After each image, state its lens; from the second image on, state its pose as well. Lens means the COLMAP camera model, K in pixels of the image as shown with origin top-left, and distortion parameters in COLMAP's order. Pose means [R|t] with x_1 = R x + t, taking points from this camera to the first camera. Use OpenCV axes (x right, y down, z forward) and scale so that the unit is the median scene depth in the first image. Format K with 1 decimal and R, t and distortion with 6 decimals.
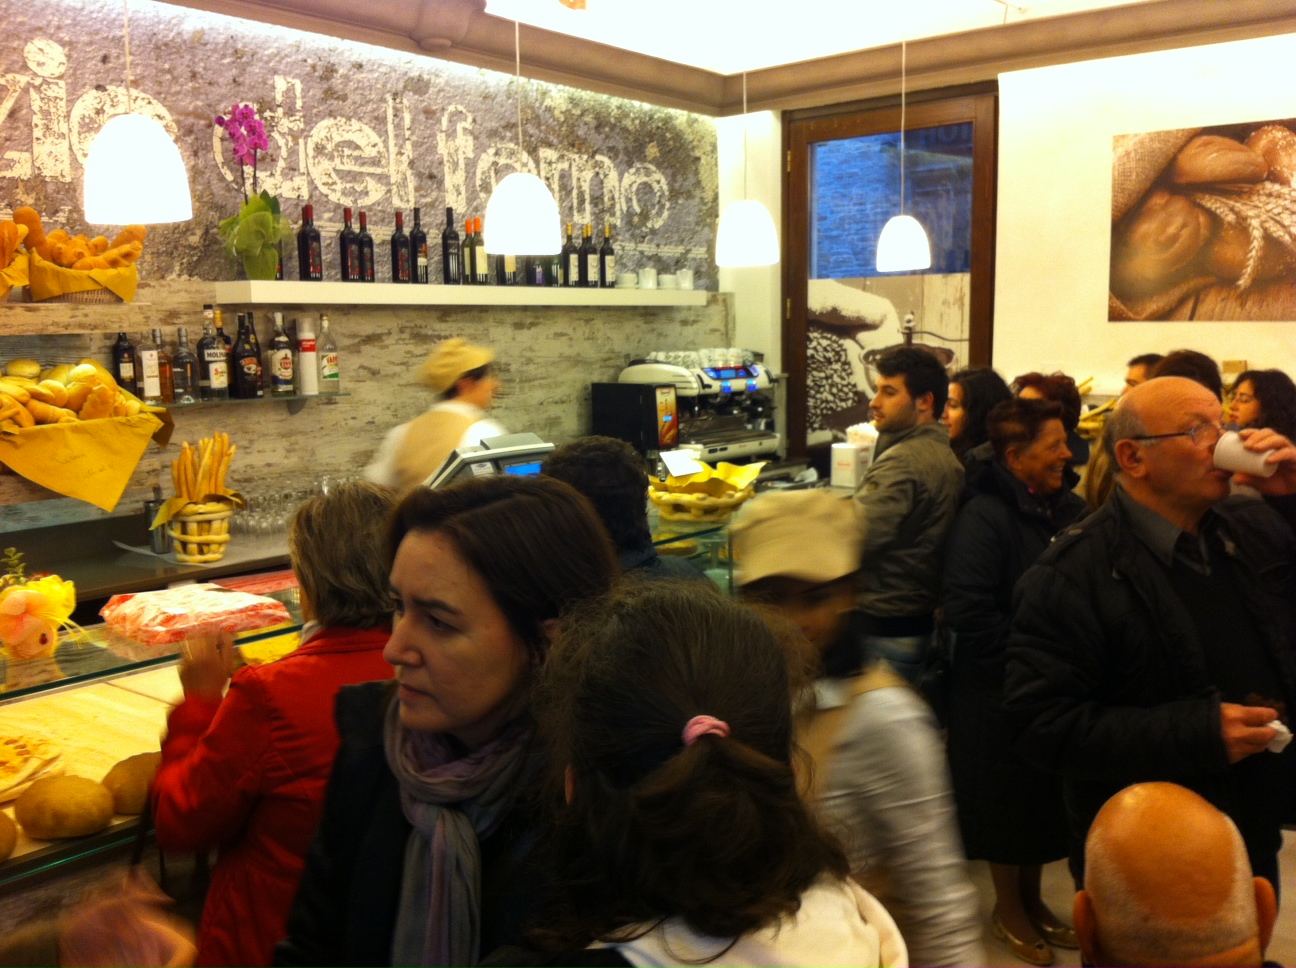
lens RADIAL K [[1243.6, 0, 675.5], [0, 1243.6, 491.1], [0, 0, 1]] dist [0.116029, -0.396982]
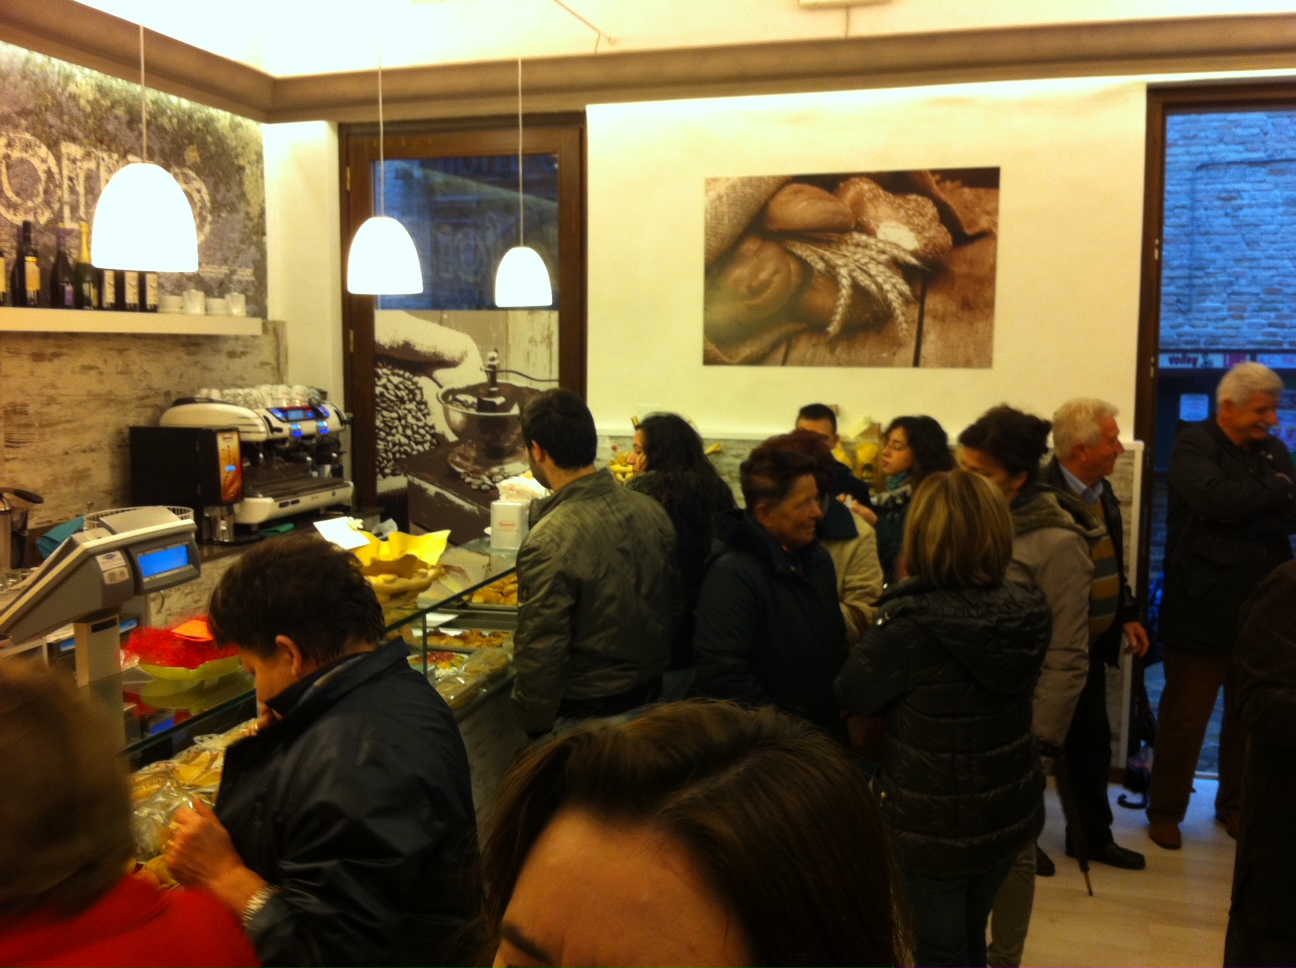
lens RADIAL K [[1252.1, 0, 691.7], [0, 1252.1, 483.4], [0, 0, 1]] dist [0.063414, -0.252490]
pose [[0.909931, -0.022515, 0.414147, -0.070297], [0.035549, 0.999085, -0.023790, -0.015886], [-0.413232, 0.036369, 0.909899, 0.091818]]
